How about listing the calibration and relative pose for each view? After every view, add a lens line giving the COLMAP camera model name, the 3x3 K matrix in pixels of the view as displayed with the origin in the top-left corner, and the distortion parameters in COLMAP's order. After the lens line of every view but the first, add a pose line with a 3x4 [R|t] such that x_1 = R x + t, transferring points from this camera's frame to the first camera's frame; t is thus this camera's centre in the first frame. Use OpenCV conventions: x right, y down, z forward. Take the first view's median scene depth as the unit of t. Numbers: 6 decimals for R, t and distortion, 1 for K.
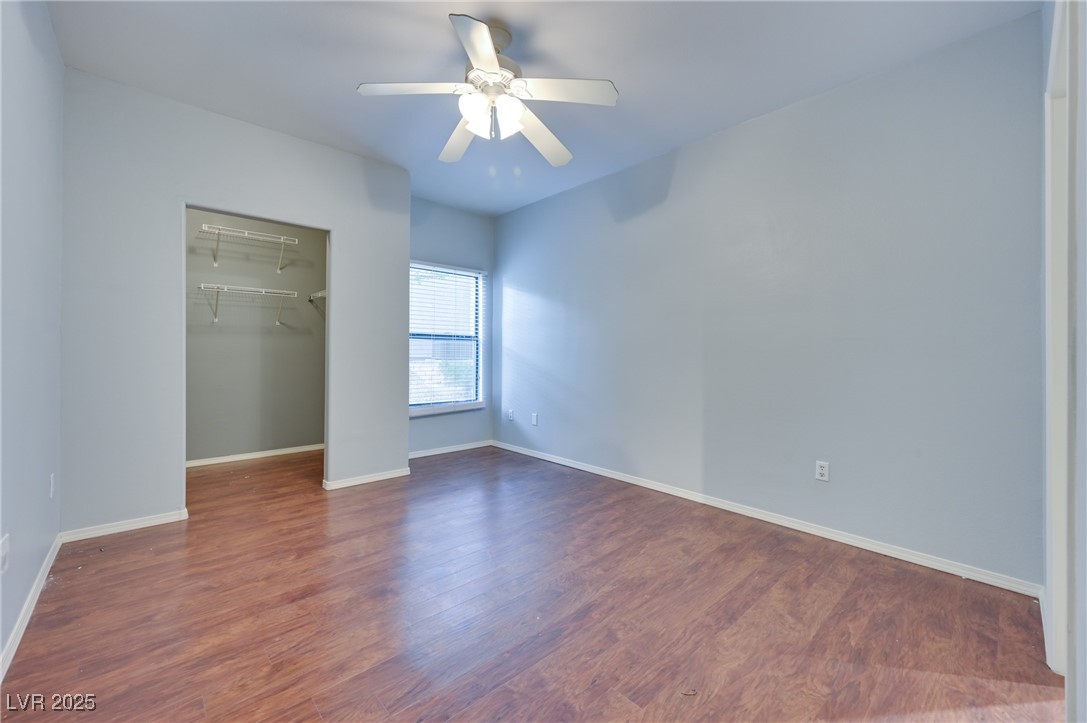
lens RADIAL K [[437.9, 0, 541.0], [0, 437.9, 357.7], [0, 0, 1]] dist [-0.001824, -0.000007]
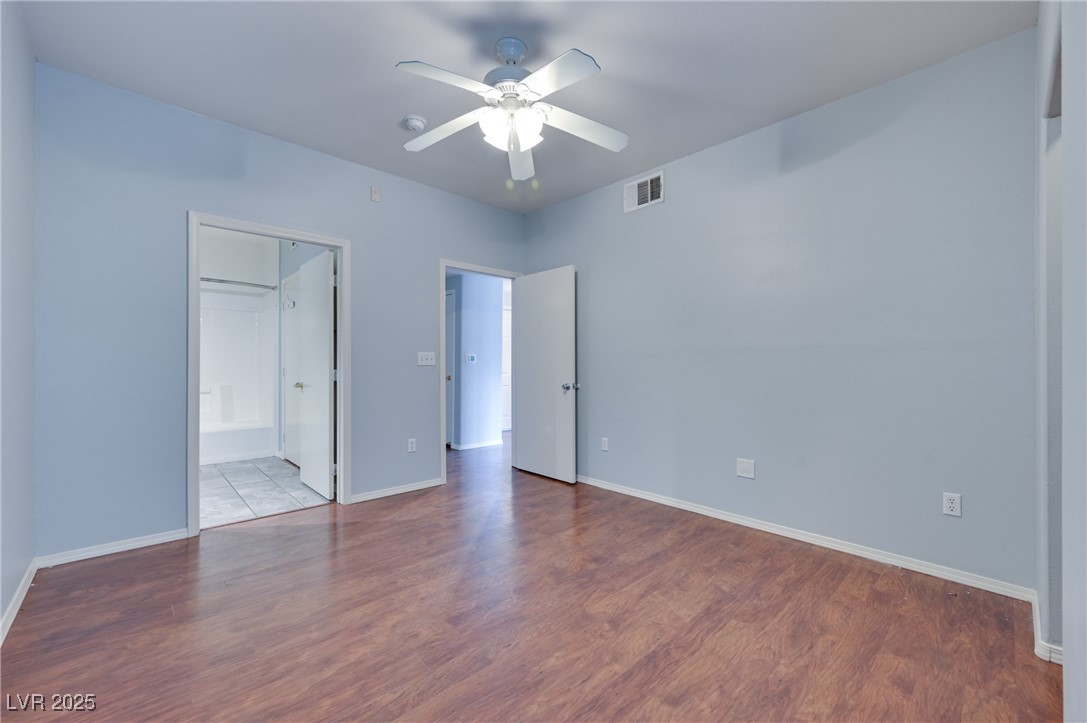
lens RADIAL K [[437.9, 0, 545.7], [0, 437.9, 362.8], [0, 0, 1]] dist [-0.001824, -0.000007]
pose [[-0.999909, -0.013429, -0.000958, -0.182289], [-0.013431, 0.999908, 0.001968, -0.017524], [0.000932, 0.001980, -0.999998, 1.921826]]
